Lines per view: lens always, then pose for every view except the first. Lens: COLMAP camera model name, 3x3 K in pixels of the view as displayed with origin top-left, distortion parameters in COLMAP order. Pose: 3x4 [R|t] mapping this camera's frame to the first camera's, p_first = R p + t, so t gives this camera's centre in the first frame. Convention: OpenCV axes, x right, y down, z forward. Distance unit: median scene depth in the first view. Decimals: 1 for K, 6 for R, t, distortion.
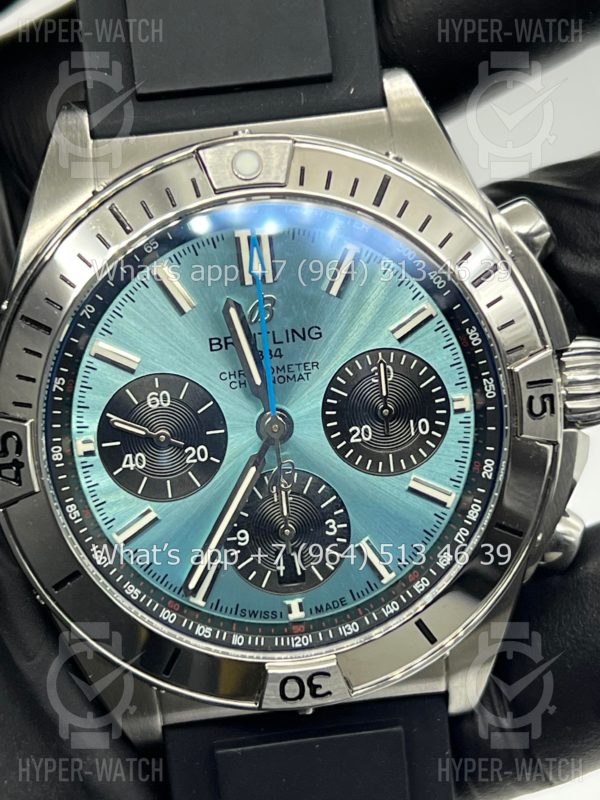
lens RADIAL K [[1829.3, 0, 299.3], [0, 1829.3, 399.6], [0, 0, 1]] dist [0.193847, 0.000000]
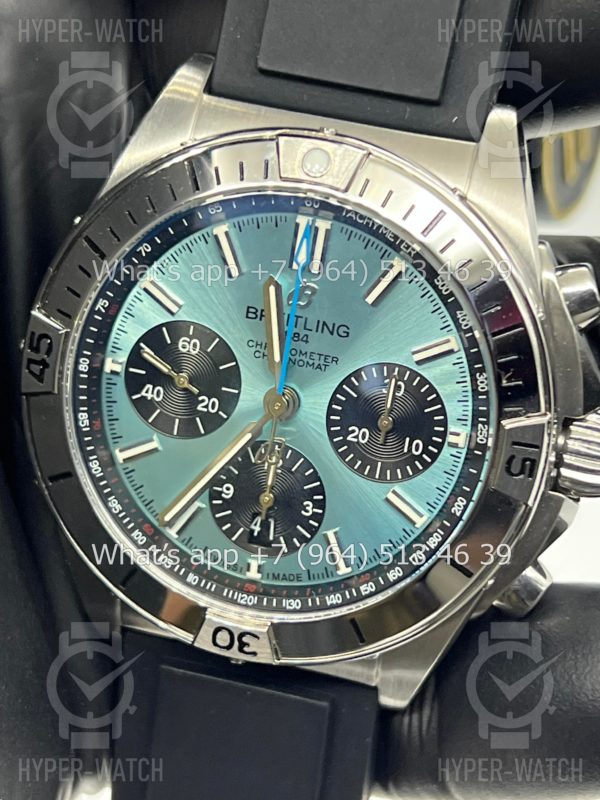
lens RADIAL K [[1829.3, 0, 304.0], [0, 1829.3, 396.5], [0, 0, 1]] dist [0.193847, 0.000000]
pose [[0.928044, 0.315442, -0.198067, 0.207726], [-0.295035, 0.947139, 0.126028, -0.126745], [0.227351, -0.058523, 0.972053, -0.030652]]
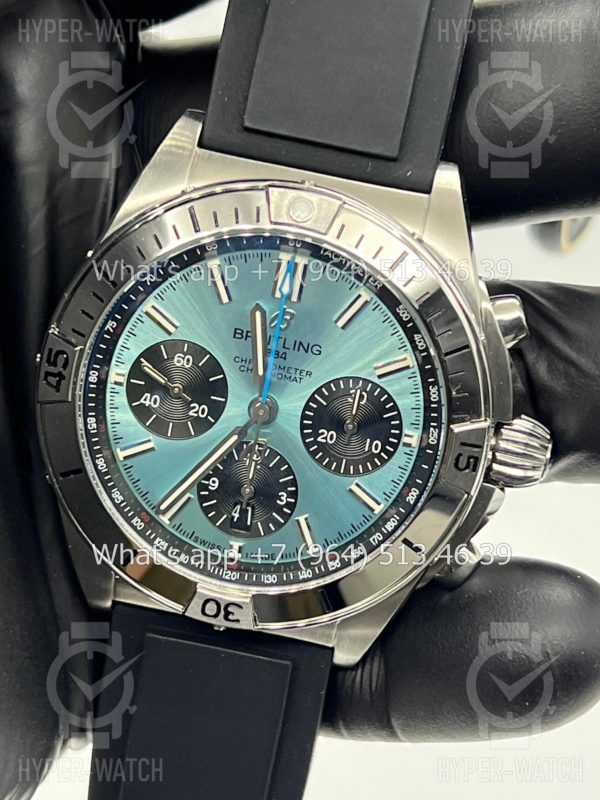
lens RADIAL K [[1829.3, 0, 303.9], [0, 1829.3, 398.5], [0, 0, 1]] dist [0.193847, 0.000000]
pose [[0.945124, 0.319278, -0.069291, 0.098101], [-0.312443, 0.945279, 0.093949, -0.119979], [0.095495, -0.067144, 0.993163, -0.250607]]
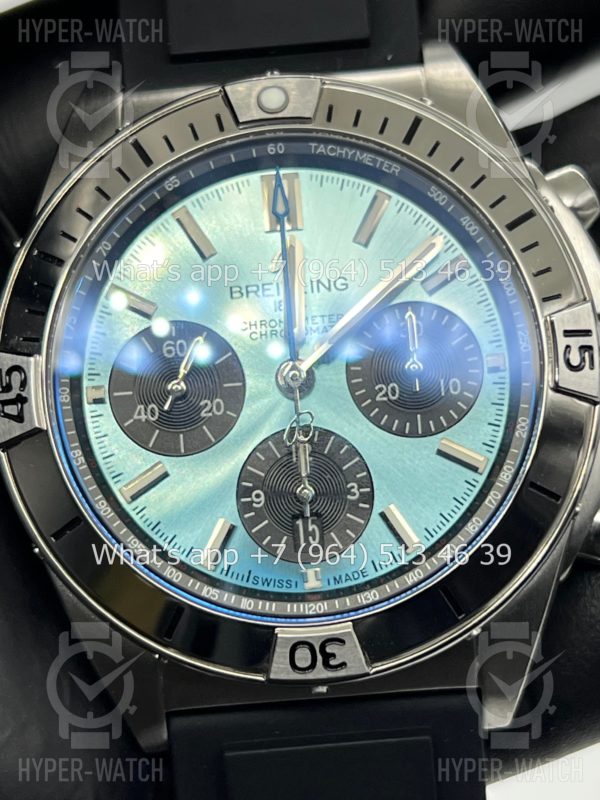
lens RADIAL K [[1829.3, 0, 294.2], [0, 1829.3, 400.0], [0, 0, 1]] dist [0.193847, 0.000000]
pose [[0.996710, 0.021632, -0.078105, 0.059866], [-0.036907, 0.979144, -0.199787, 0.213622], [0.072154, 0.202012, 0.976722, 0.080493]]
